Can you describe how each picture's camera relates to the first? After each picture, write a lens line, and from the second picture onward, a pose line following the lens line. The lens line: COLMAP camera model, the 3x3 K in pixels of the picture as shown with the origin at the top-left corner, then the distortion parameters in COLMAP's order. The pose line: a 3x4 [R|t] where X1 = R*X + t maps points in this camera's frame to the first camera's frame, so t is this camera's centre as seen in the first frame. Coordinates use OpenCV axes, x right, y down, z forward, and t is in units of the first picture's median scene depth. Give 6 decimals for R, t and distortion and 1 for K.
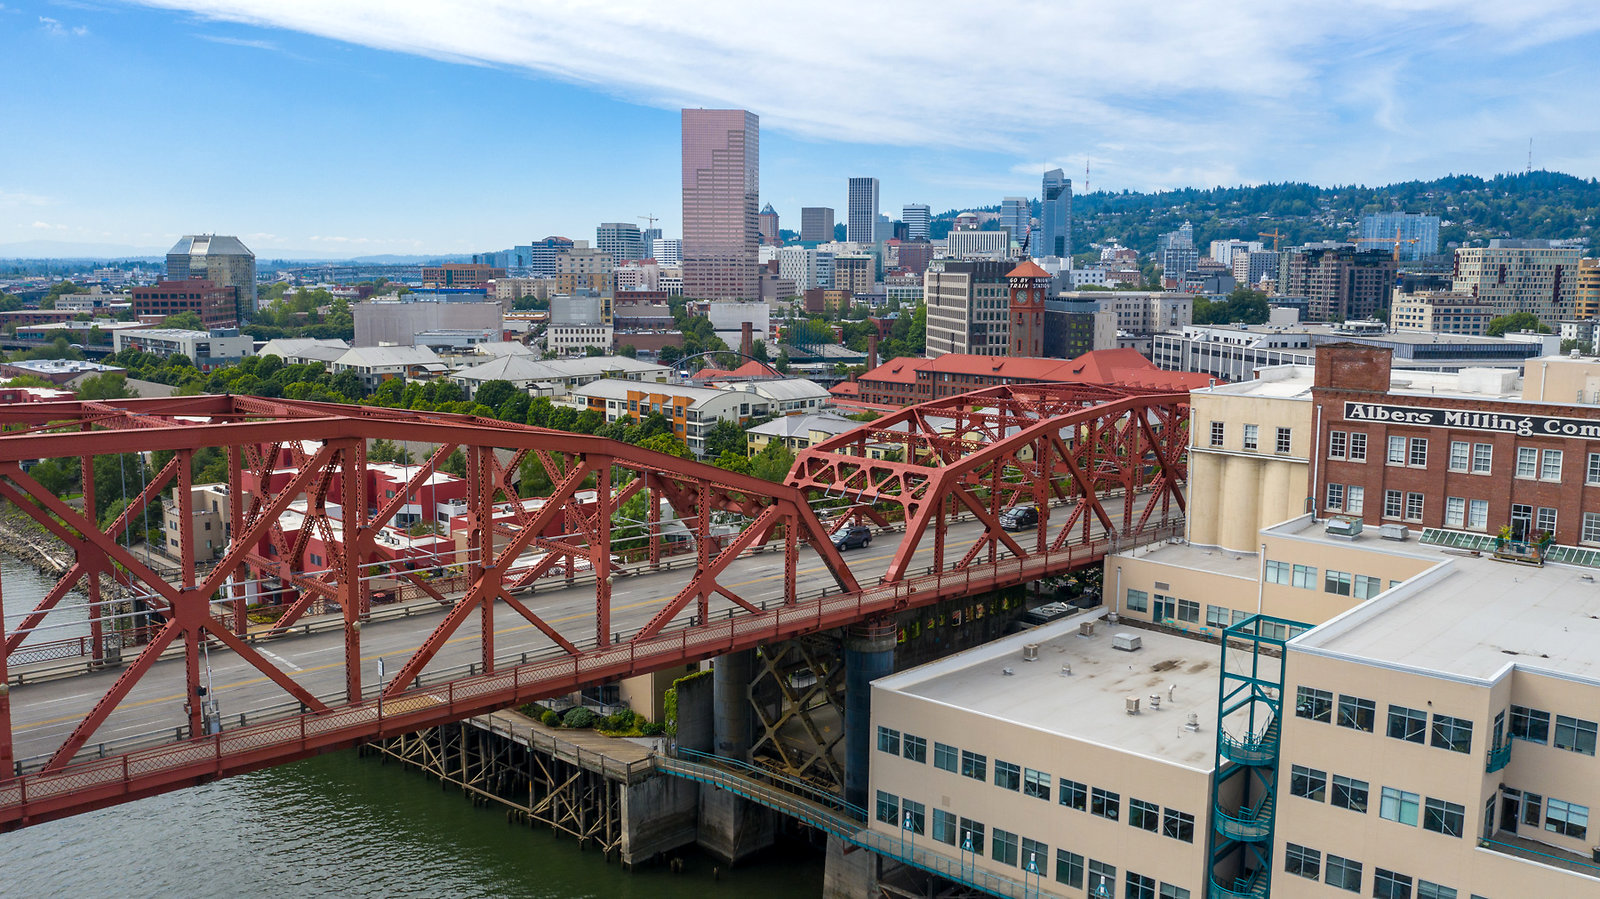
lens RADIAL K [[1258.9, 0, 800.0], [0, 1258.9, 449.5], [0, 0, 1]] dist [-0.017394, -0.002732]
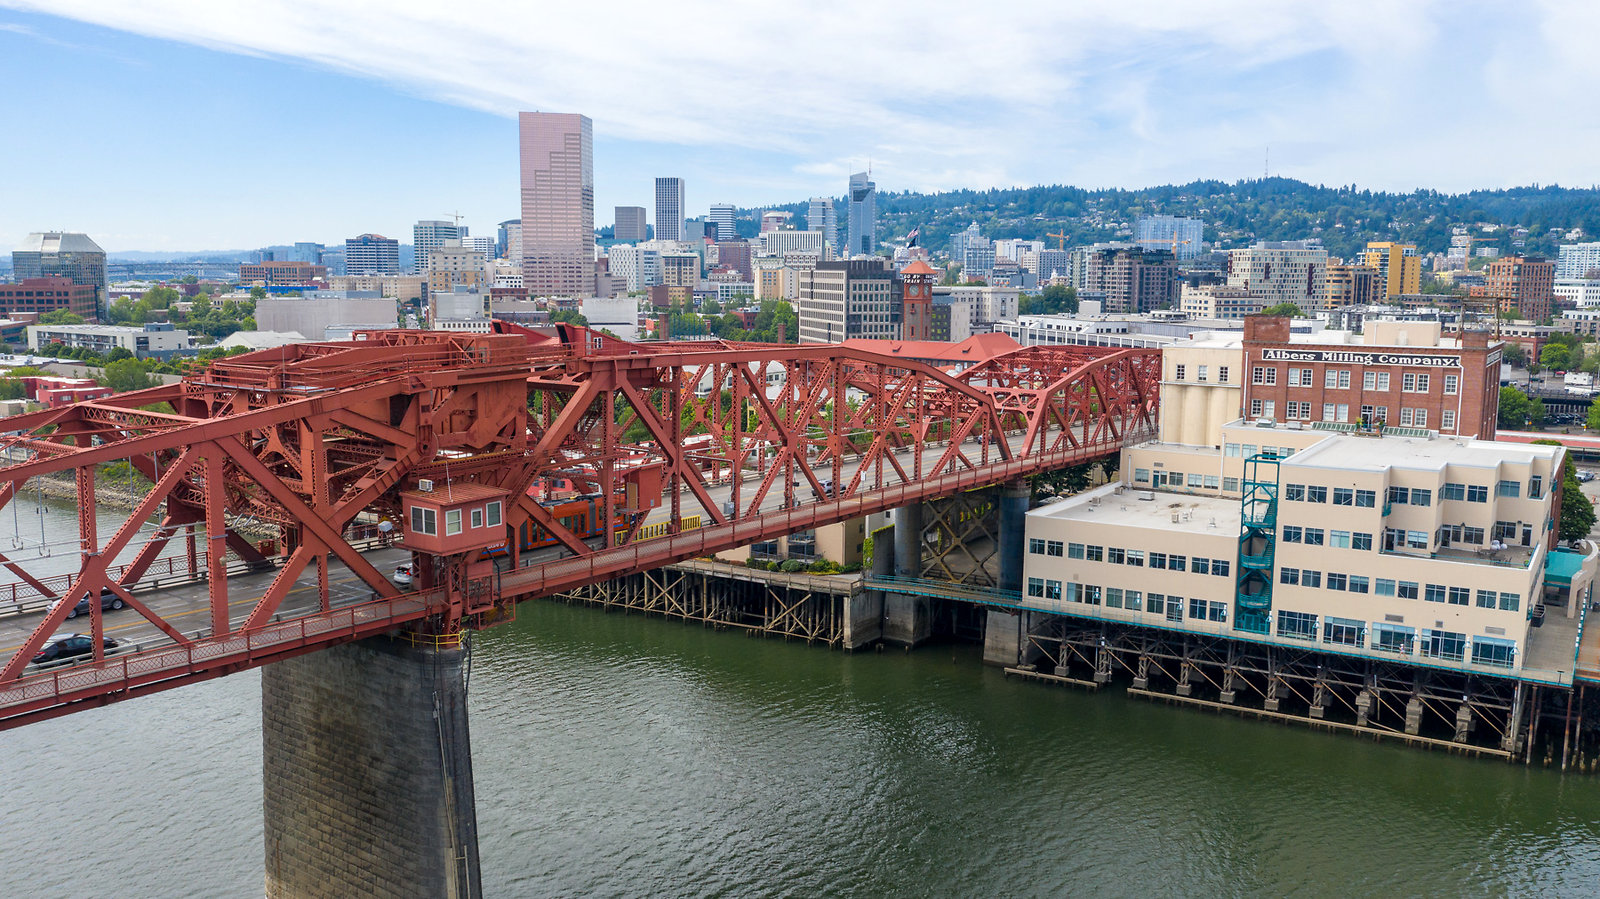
lens RADIAL K [[1258.9, 0, 800.0], [0, 1258.9, 449.5], [0, 0, 1]] dist [-0.017394, -0.002732]
pose [[0.984969, -0.024189, 0.171032, -0.111118], [0.023841, 0.999707, 0.004086, 0.017961], [-0.171080, 0.000053, 0.985257, -0.129154]]
